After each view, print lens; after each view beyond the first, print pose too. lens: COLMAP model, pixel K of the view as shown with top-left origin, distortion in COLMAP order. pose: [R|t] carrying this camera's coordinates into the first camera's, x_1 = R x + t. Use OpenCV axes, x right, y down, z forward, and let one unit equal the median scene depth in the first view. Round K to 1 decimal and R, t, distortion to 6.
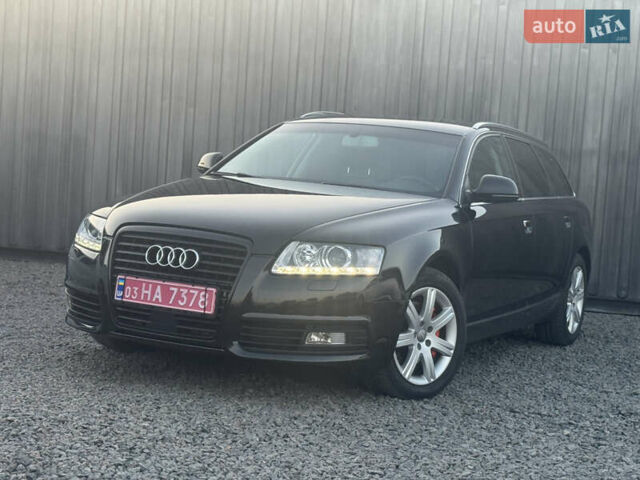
lens RADIAL K [[1199.4, 0, 311.9], [0, 1199.4, 241.3], [0, 0, 1]] dist [0.087949, 0.219394]
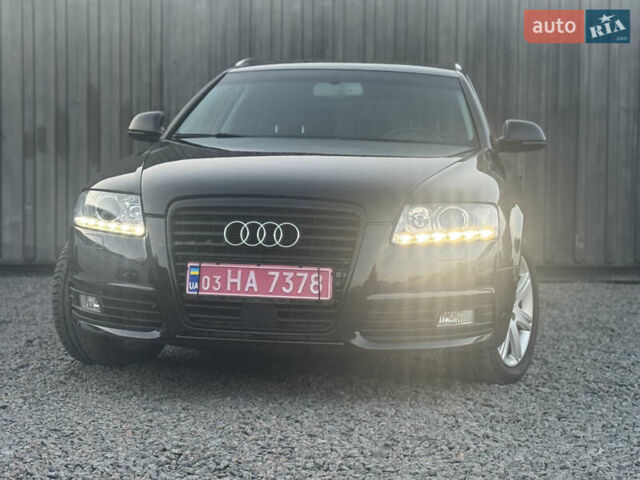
lens RADIAL K [[1381.7, 0, 320.0], [0, 1381.7, 240.0], [0, 0, 1]] dist [0.092427, 0.283432]
pose [[0.949231, -0.074245, 0.305692, -0.356024], [0.071928, 0.997232, 0.018855, 0.002544], [-0.306246, 0.004090, 0.951944, 0.116364]]
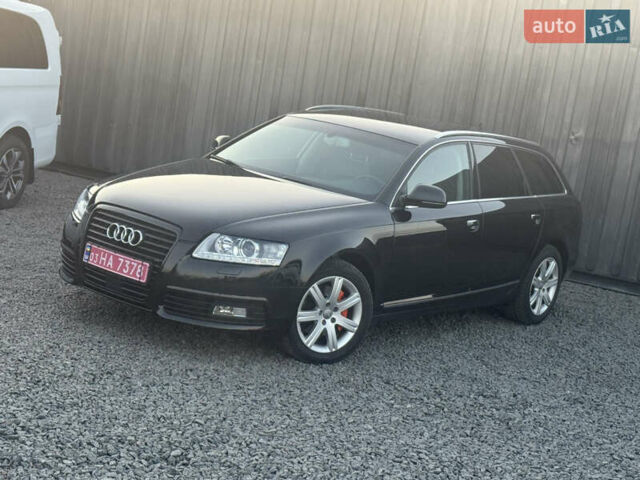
lens RADIAL K [[1199.4, 0, 311.9], [0, 1199.4, 241.3], [0, 0, 1]] dist [0.087949, 0.219394]
pose [[0.978561, 0.109789, -0.174256, 0.305858], [-0.095754, 0.991594, 0.087025, -0.110840], [0.182346, -0.068473, 0.980847, -0.235556]]
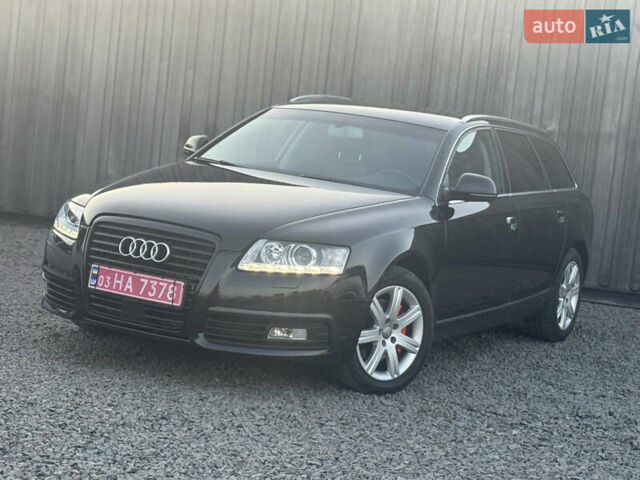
lens RADIAL K [[1381.7, 0, 320.0], [0, 1381.7, 240.0], [0, 0, 1]] dist [0.092427, 0.283432]
pose [[0.999026, 0.040000, -0.018649, 0.057136], [-0.039350, 0.998646, 0.034032, -0.041326], [0.019985, -0.033265, 0.999247, -0.192537]]
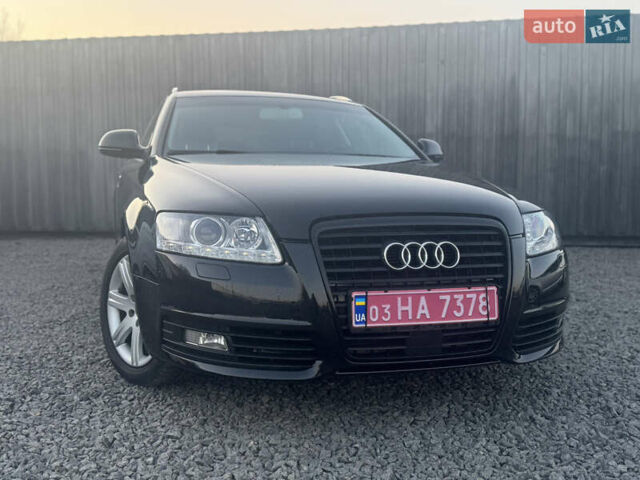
lens RADIAL K [[535.5, 0, 320.0], [0, 535.5, 240.0], [0, 0, 1]] dist [0.003895, 0.001957]
pose [[0.763087, -0.123022, 0.634479, -0.372140], [0.104310, 0.992289, 0.066946, -0.025209], [-0.637823, 0.015097, 0.770035, 0.775036]]
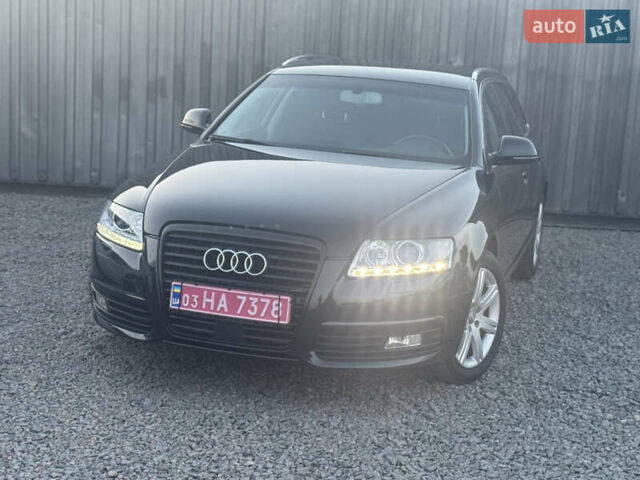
lens RADIAL K [[1149.8, 0, 320.0], [0, 1149.8, 240.0], [0, 0, 1]] dist [0.079133, 0.156803]
pose [[0.984115, -0.045365, 0.171640, -0.200931], [0.024220, 0.992069, 0.123342, -0.109402], [-0.175874, -0.117226, 0.977408, 0.126489]]
